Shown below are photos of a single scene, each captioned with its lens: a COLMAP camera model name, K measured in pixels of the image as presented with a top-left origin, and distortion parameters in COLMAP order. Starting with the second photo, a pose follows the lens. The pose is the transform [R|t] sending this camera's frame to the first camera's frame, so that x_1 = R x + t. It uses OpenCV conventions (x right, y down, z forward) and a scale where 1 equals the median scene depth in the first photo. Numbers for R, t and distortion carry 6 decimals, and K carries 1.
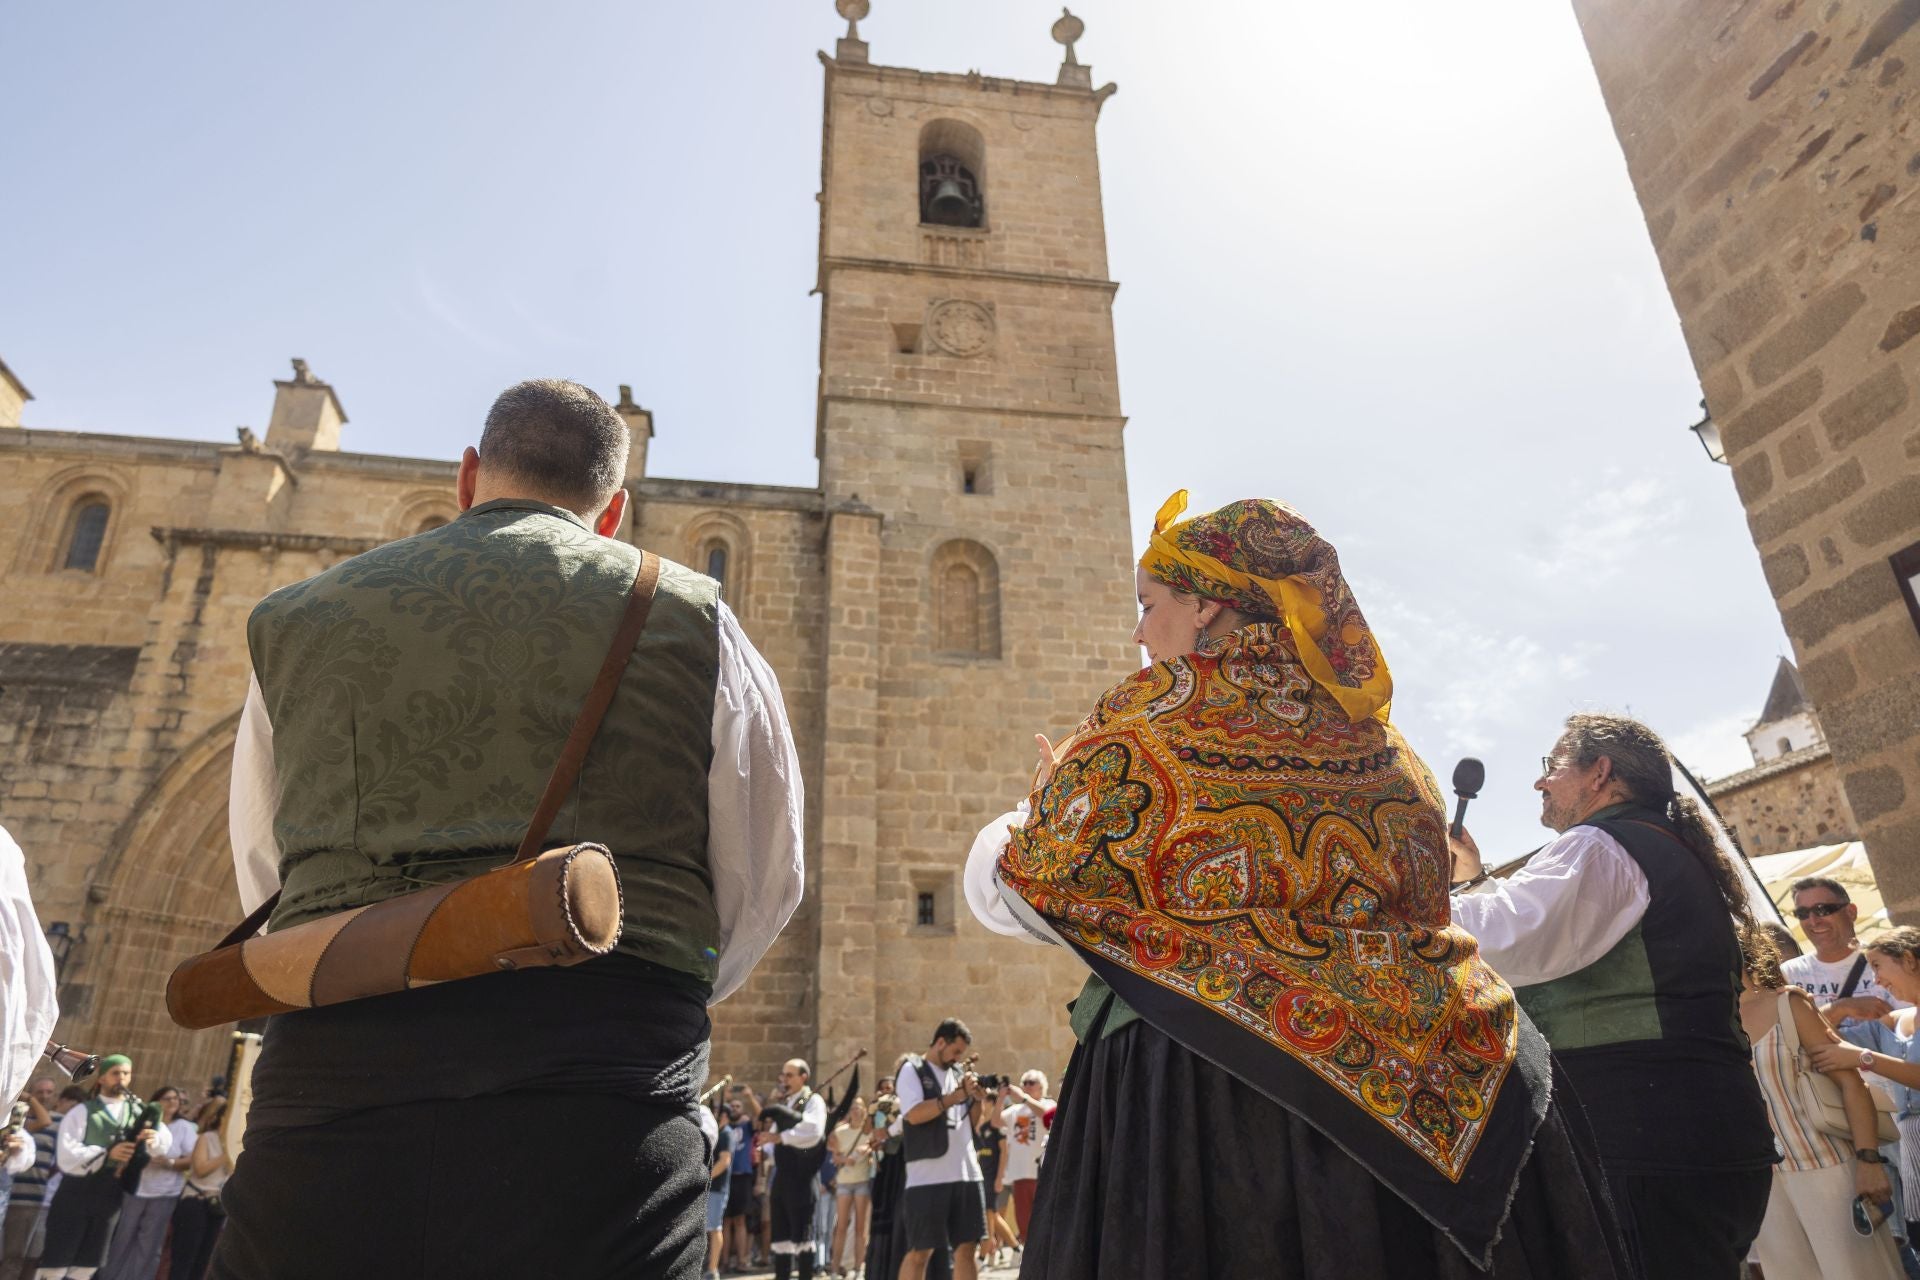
lens RADIAL K [[1239.8, 0, 960.0], [0, 1239.8, 640.0], [0, 0, 1]] dist [0.000200, 0.001971]
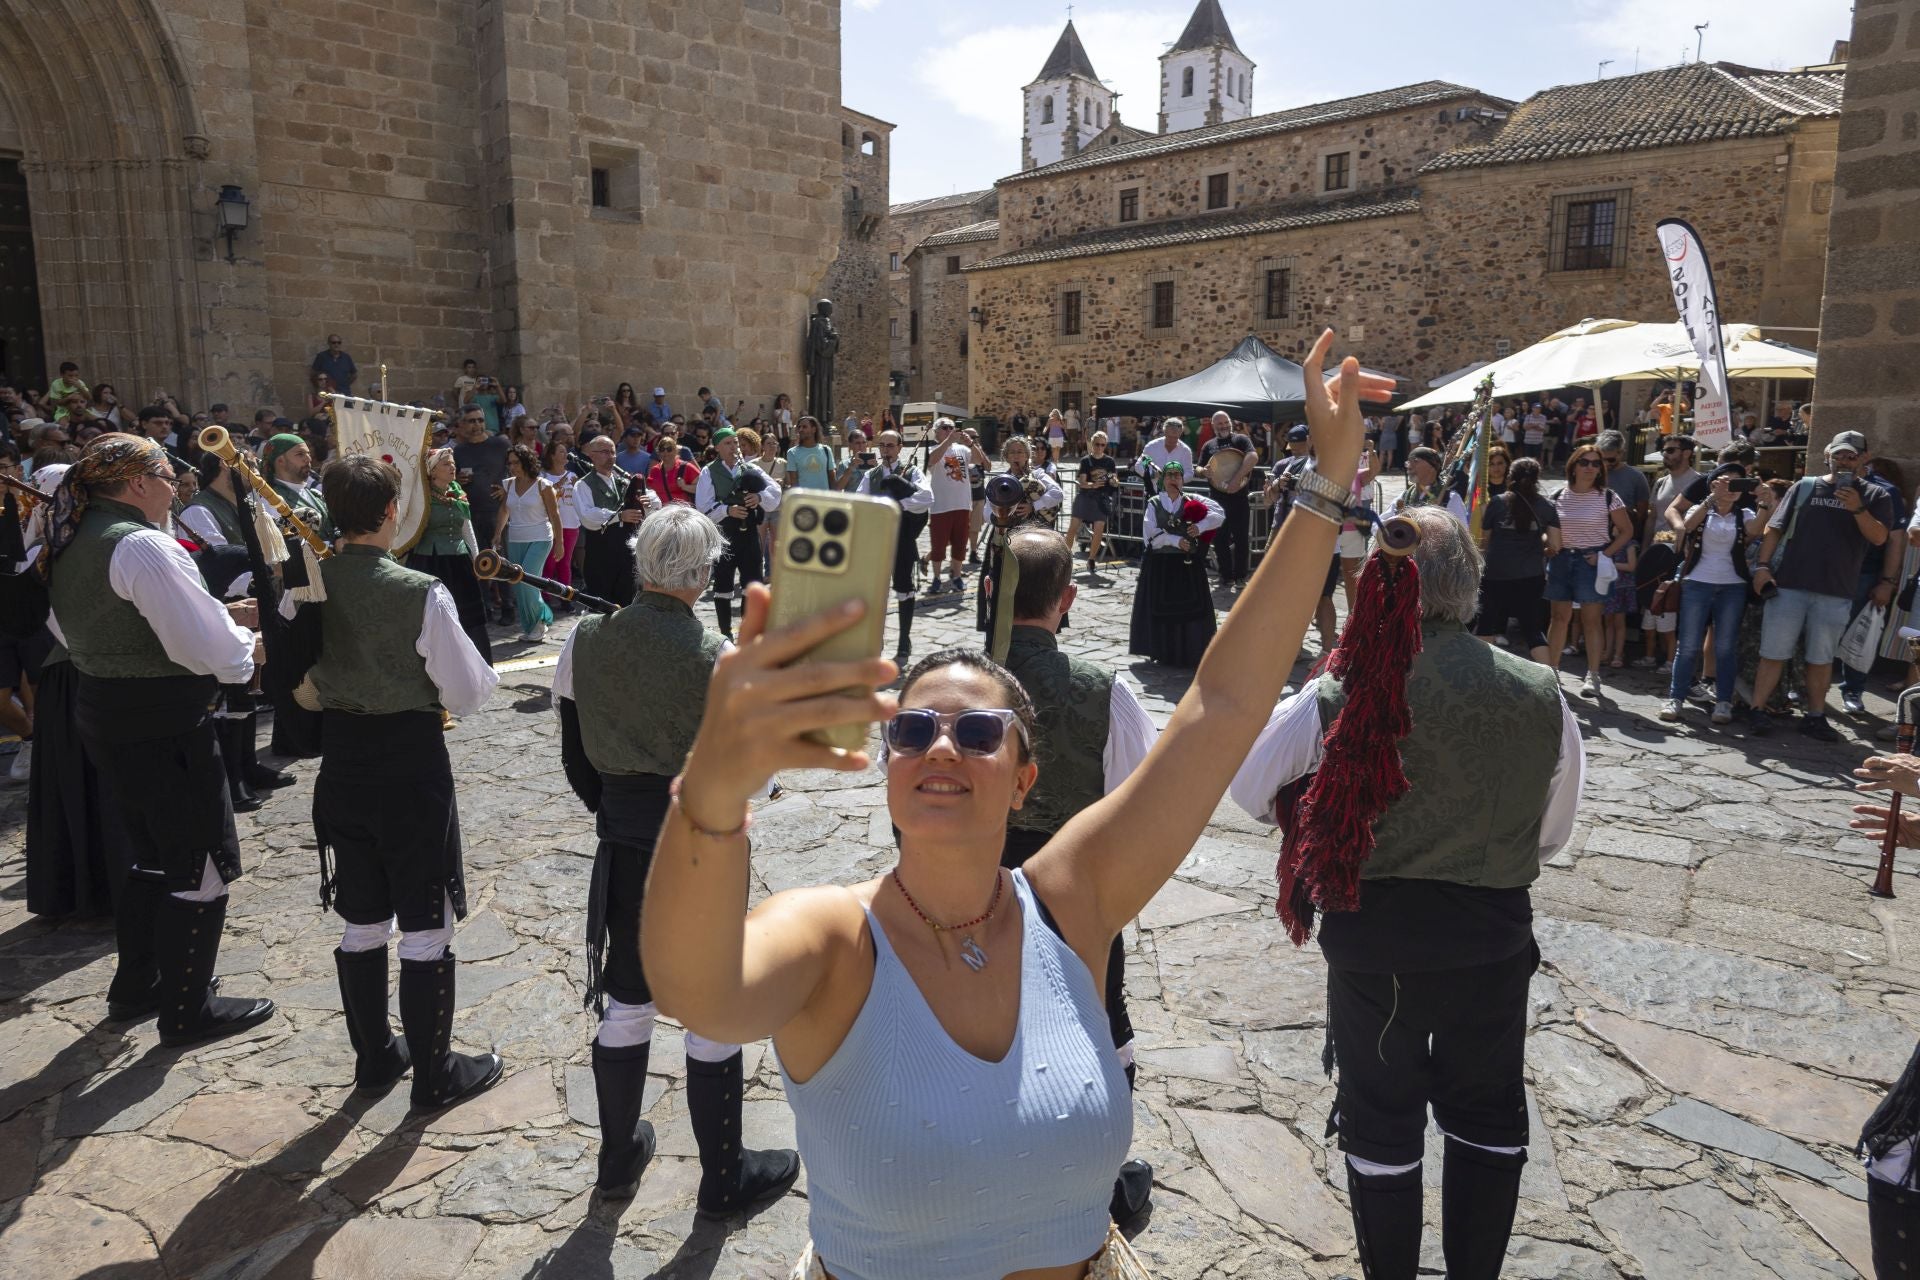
lens RADIAL K [[1239.8, 0, 960.0], [0, 1239.8, 640.0], [0, 0, 1]] dist [0.000200, 0.001971]
pose [[0.879795, -0.055177, 0.472140, -0.244566], [-0.217604, 0.836310, 0.503224, -0.019278], [-0.422621, -0.545474, 0.723775, 0.057873]]
